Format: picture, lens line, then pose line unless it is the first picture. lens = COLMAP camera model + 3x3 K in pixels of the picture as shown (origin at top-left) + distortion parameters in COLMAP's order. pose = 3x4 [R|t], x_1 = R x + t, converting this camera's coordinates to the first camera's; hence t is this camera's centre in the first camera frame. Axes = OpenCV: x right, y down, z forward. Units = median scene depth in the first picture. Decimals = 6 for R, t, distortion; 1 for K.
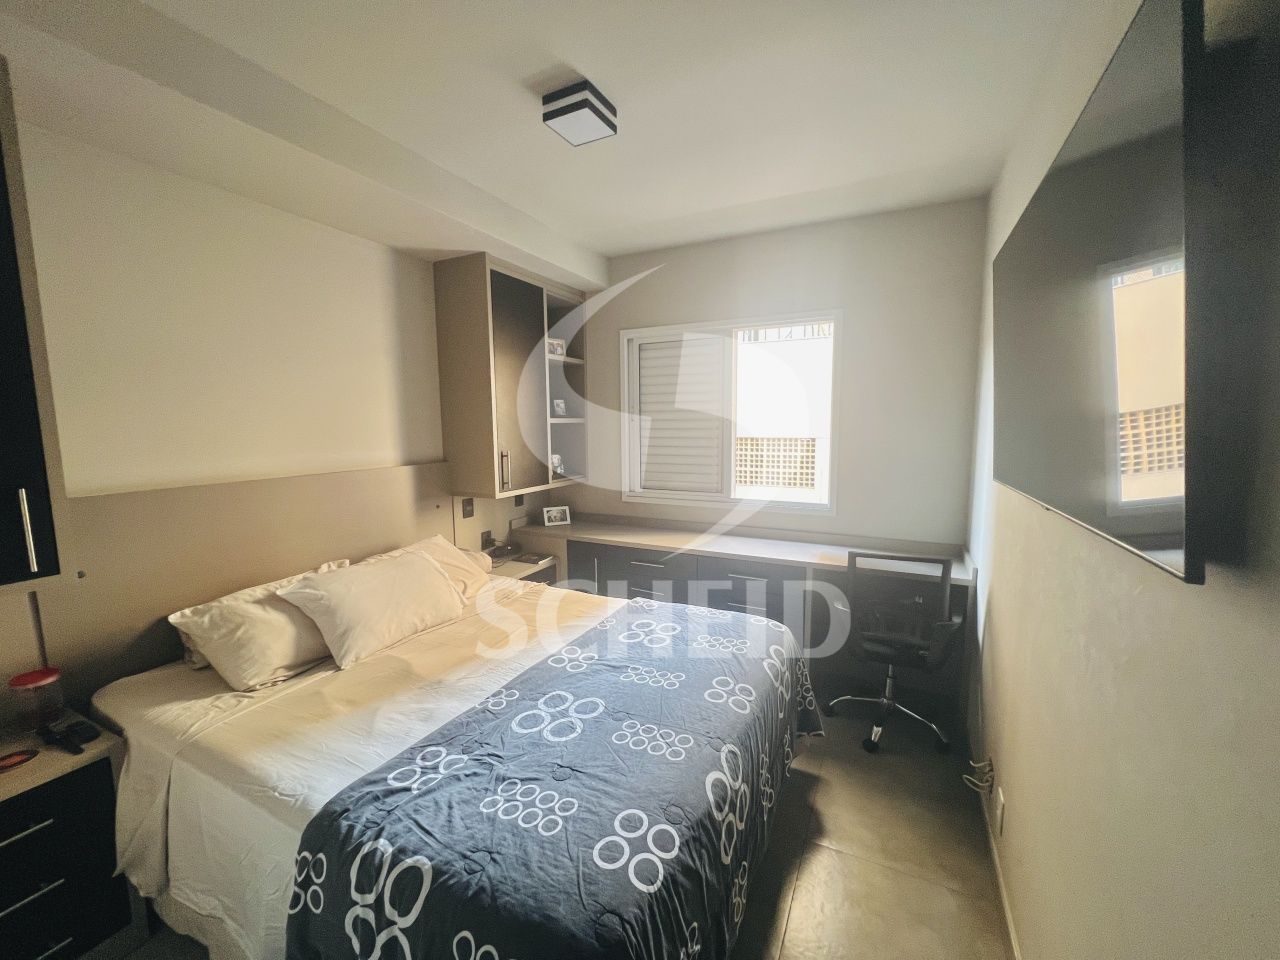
lens RADIAL K [[514.8, 0, 642.0], [0, 514.8, 479.3], [0, 0, 1]] dist [-0.001183, 0.000701]
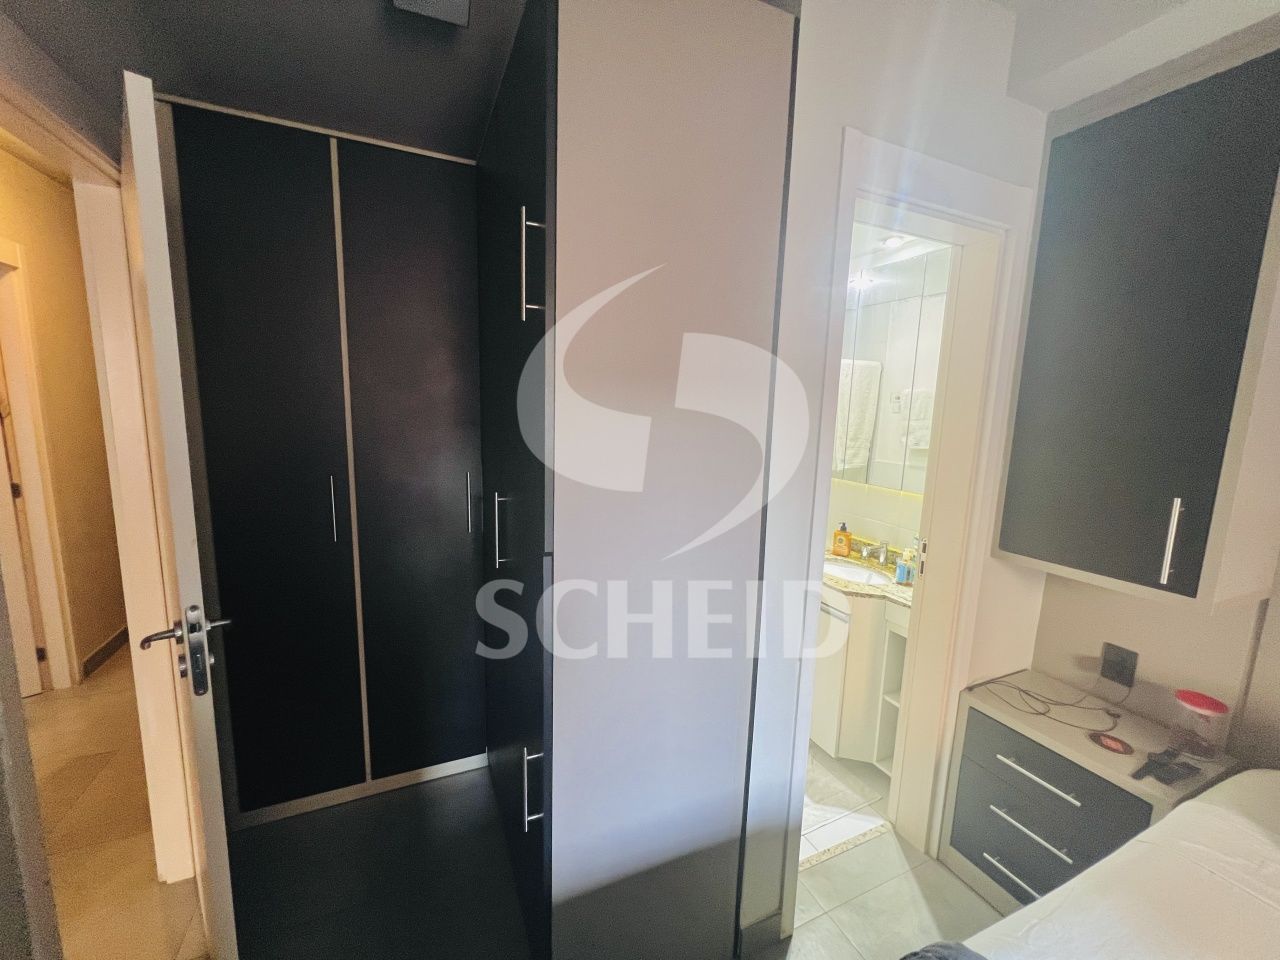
lens RADIAL K [[514.8, 0, 642.0], [0, 514.8, 479.3], [0, 0, 1]] dist [-0.001183, 0.000701]
pose [[-0.631701, 0.103961, -0.768210, 0.126575], [-0.109227, 0.969145, 0.220970, -0.093031], [0.767479, 0.223496, -0.600854, 0.624209]]
